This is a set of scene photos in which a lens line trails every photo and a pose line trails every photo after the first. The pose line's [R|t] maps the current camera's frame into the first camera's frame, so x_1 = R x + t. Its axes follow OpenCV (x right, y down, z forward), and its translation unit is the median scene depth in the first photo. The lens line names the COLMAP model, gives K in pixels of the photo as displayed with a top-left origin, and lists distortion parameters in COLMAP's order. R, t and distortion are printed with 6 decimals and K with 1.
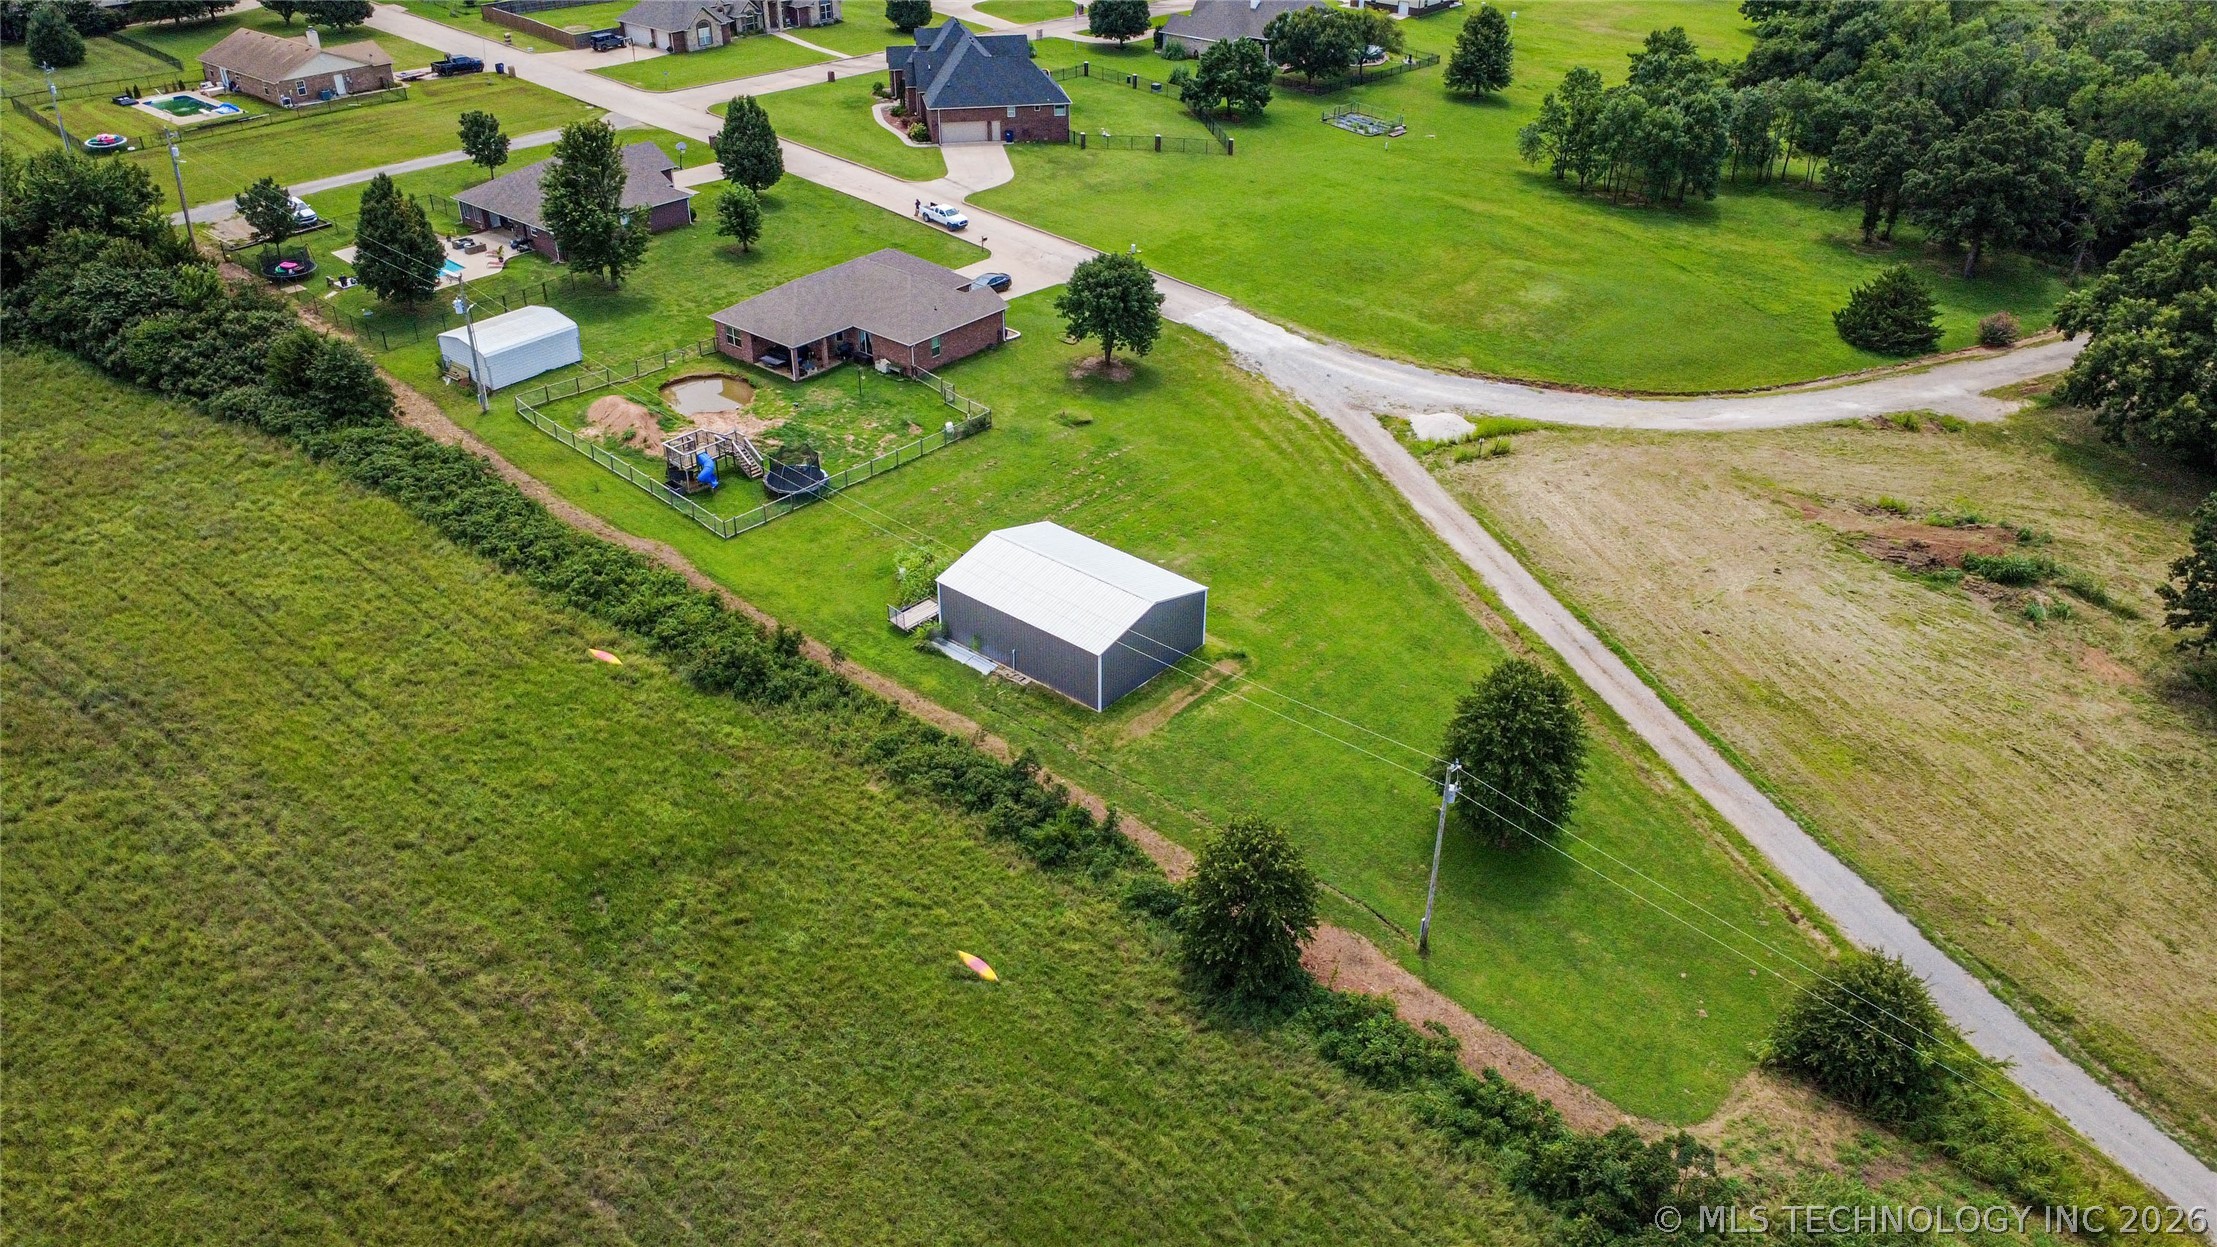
lens RADIAL K [[1609.5, 0, 1108.5], [0, 1609.5, 623.5], [0, 0, 1]] dist [0.003199, -0.007066]
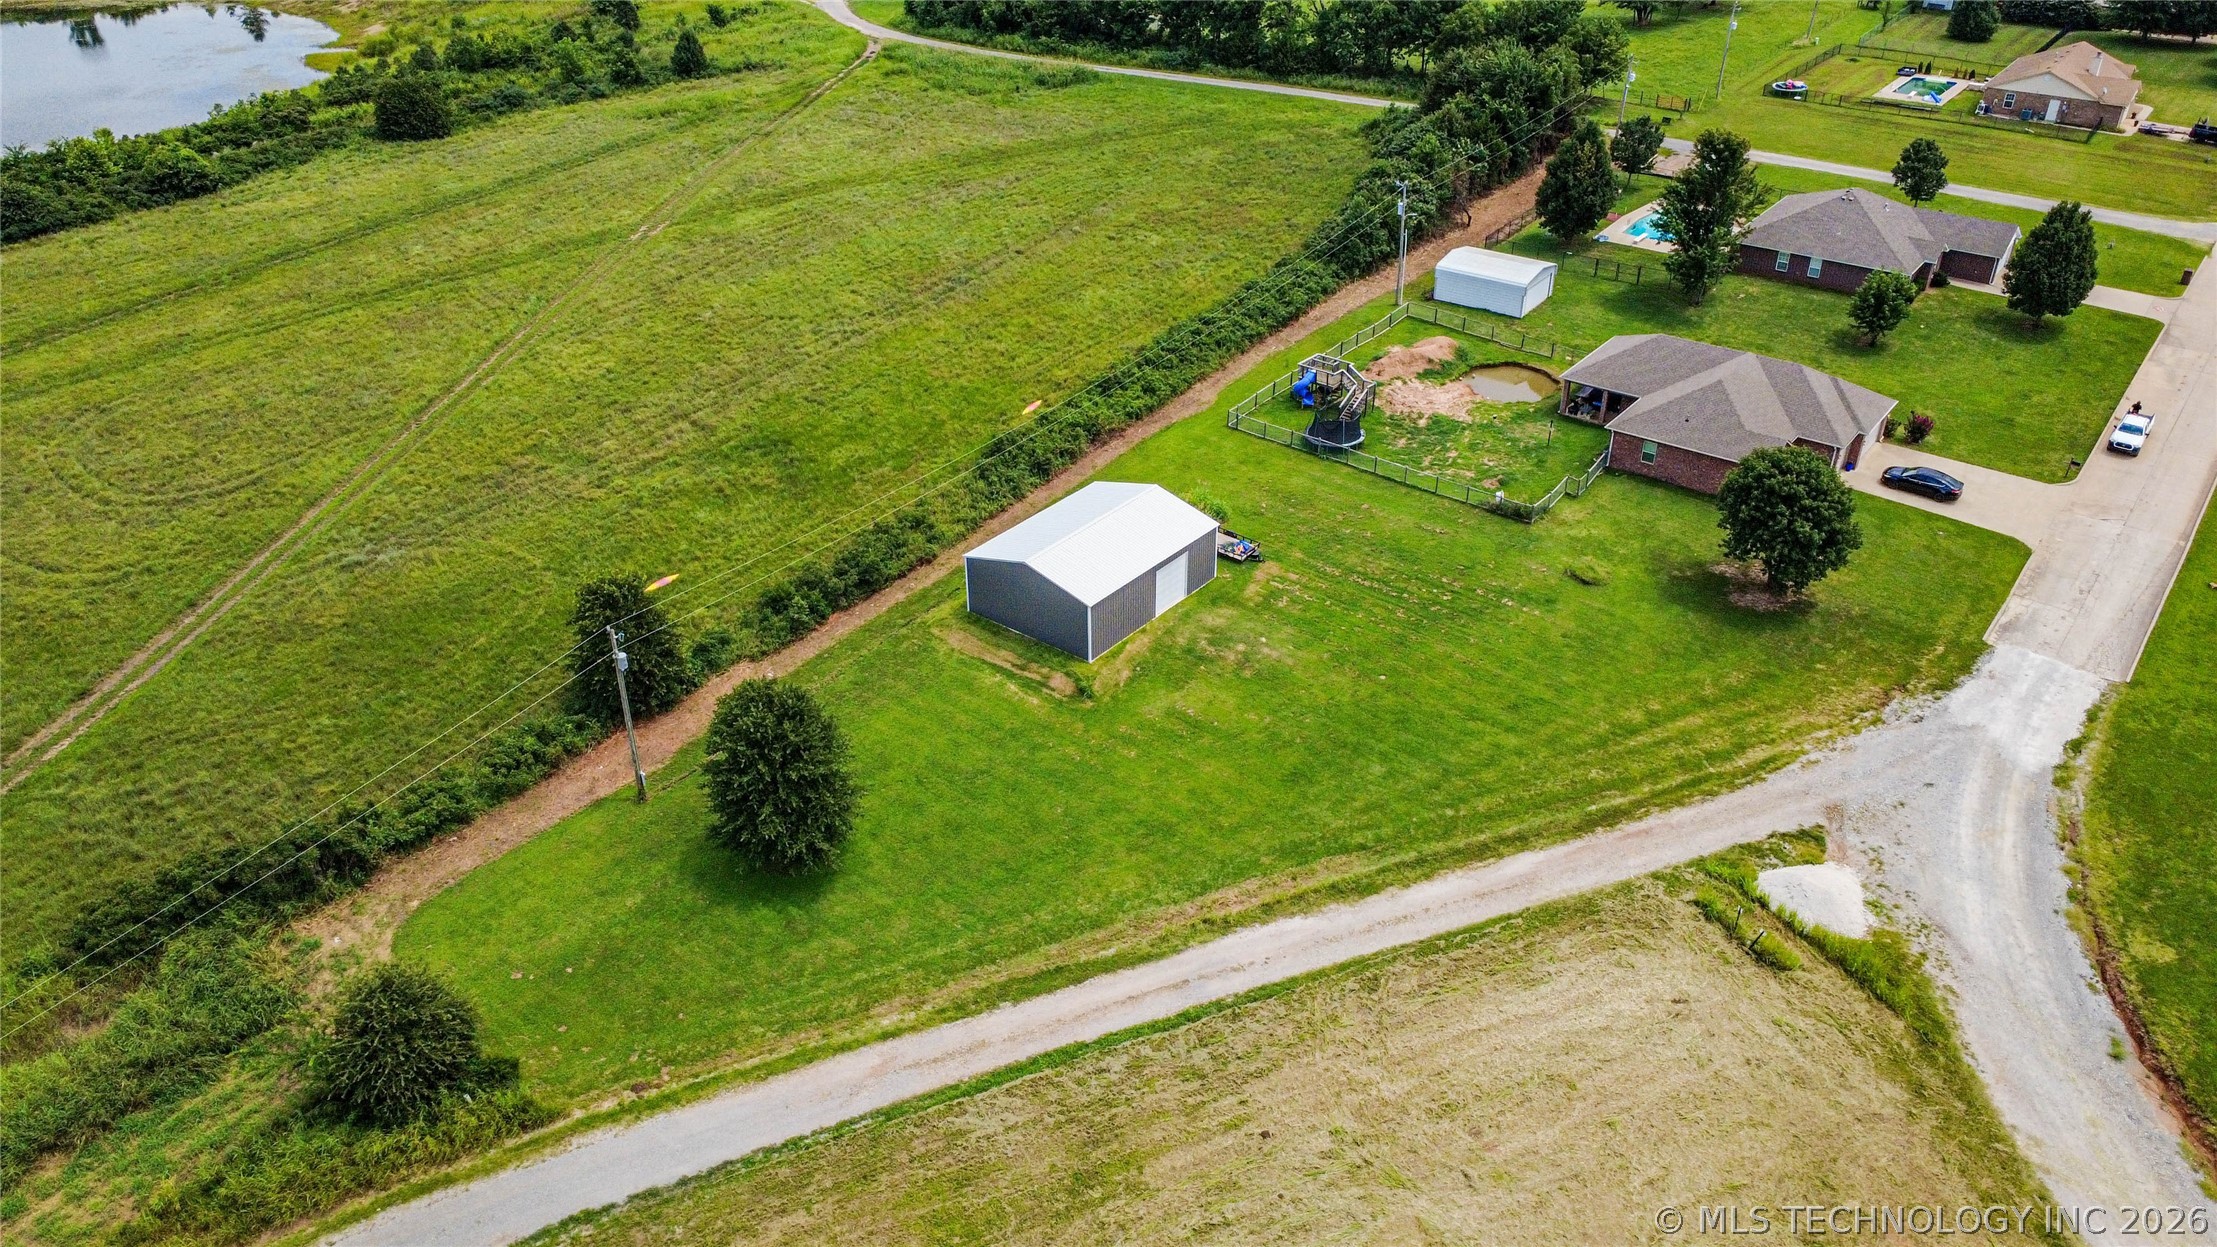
lens RADIAL K [[1609.5, 0, 1108.5], [0, 1609.5, 623.5], [0, 0, 1]] dist [0.003199, -0.007066]
pose [[0.044230, 0.512083, -0.857796, 0.732484], [-0.517446, 0.746228, 0.418800, -0.346980], [0.854572, 0.425339, 0.297981, 0.591448]]
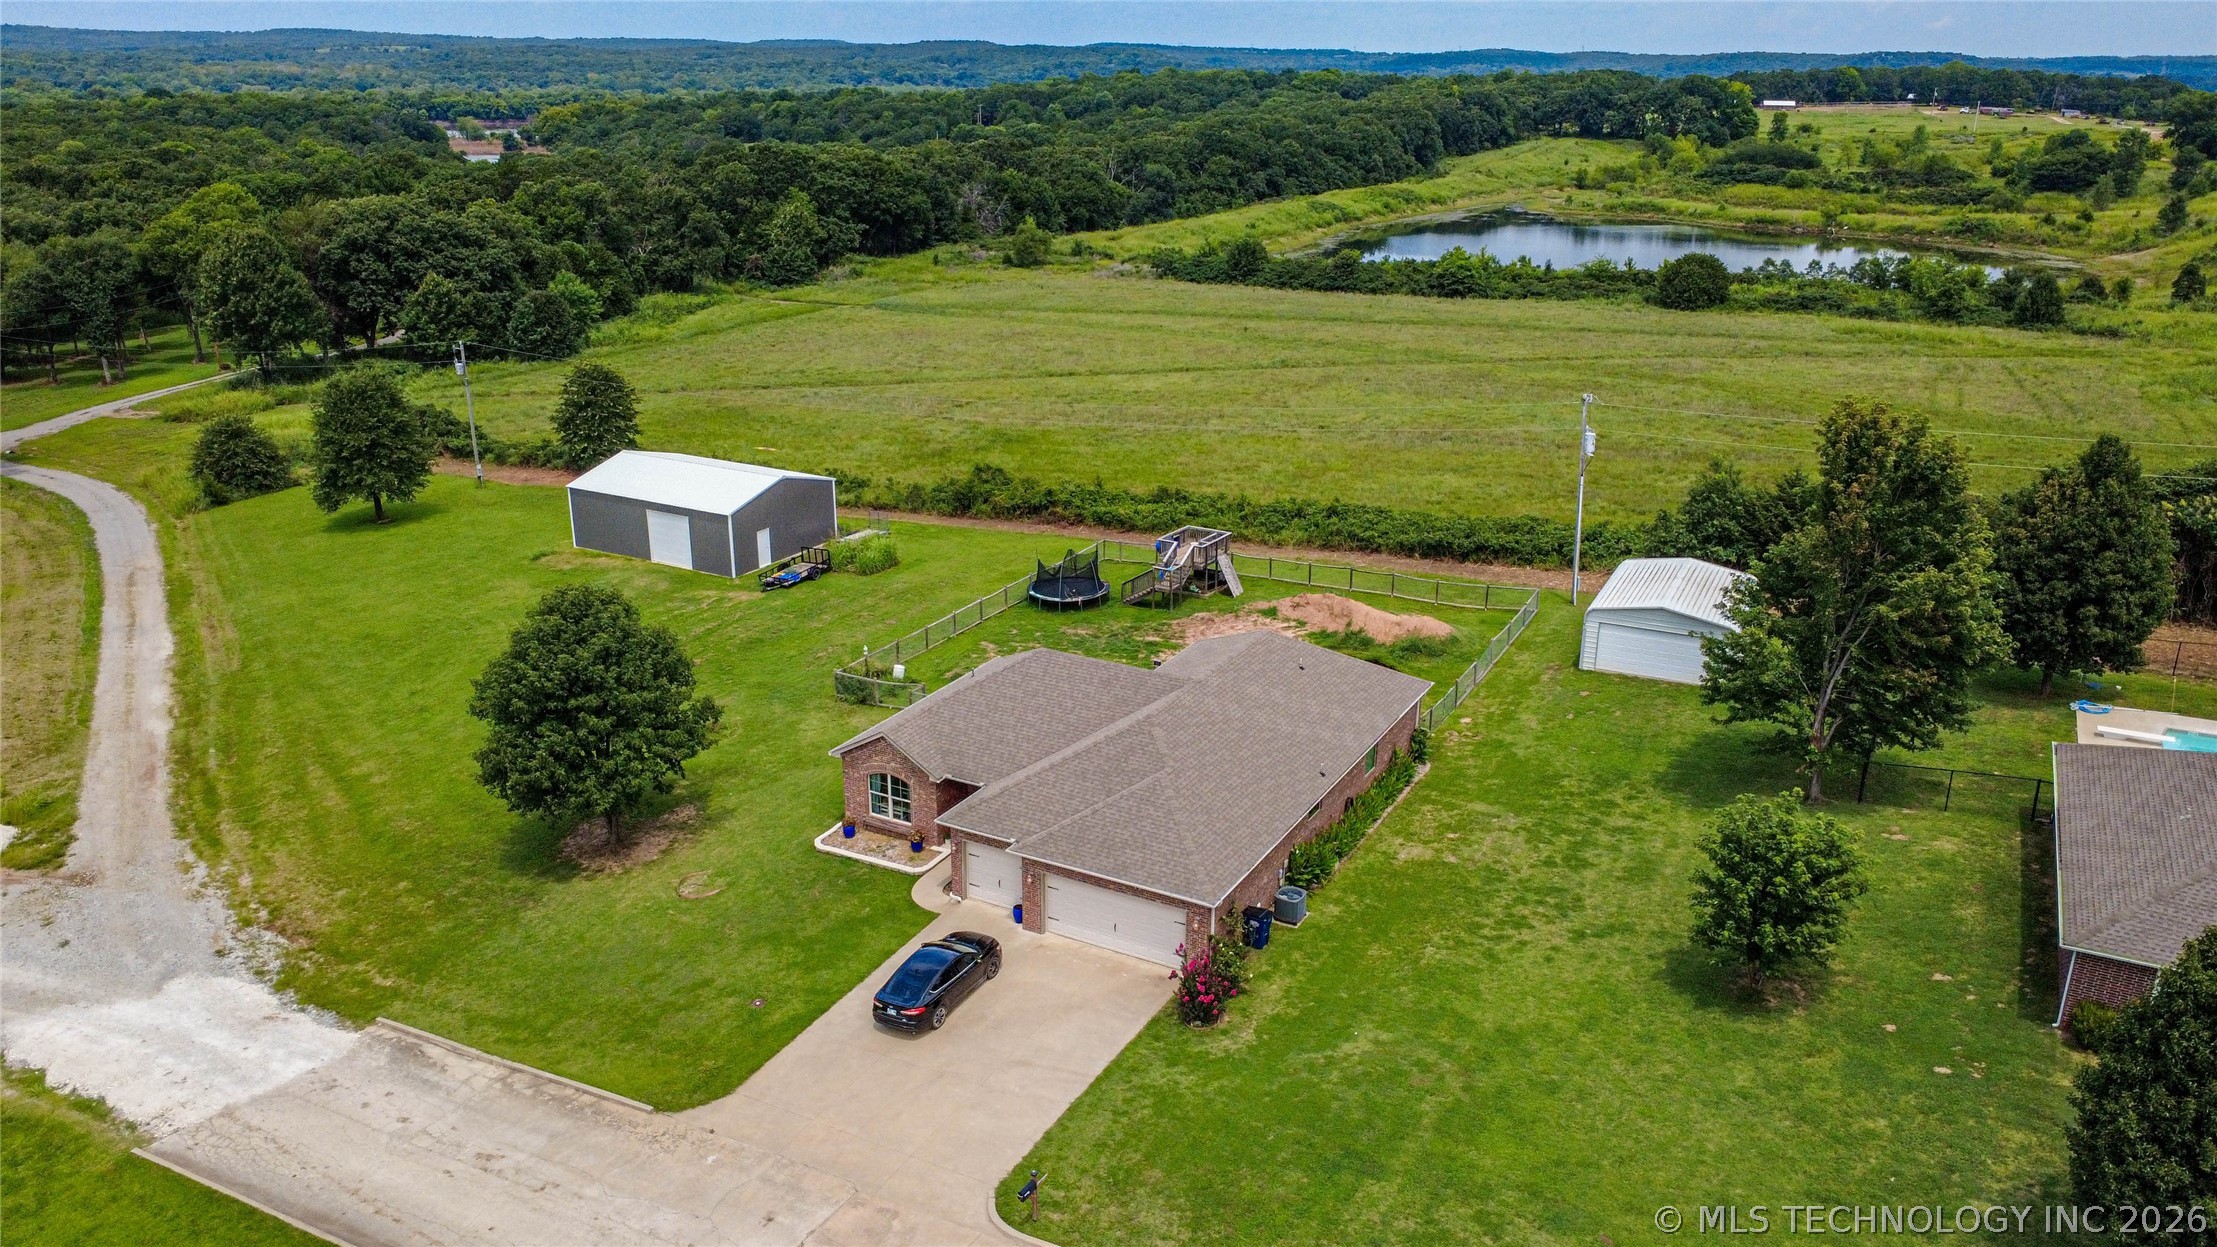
lens RADIAL K [[1609.5, 0, 1108.5], [0, 1609.5, 623.5], [0, 0, 1]] dist [0.003199, -0.007066]
pose [[-0.979262, 0.056354, -0.194603, -0.059801], [-0.114770, 0.637245, 0.762067, -0.644271], [0.166955, 0.768598, -0.617562, 1.436520]]
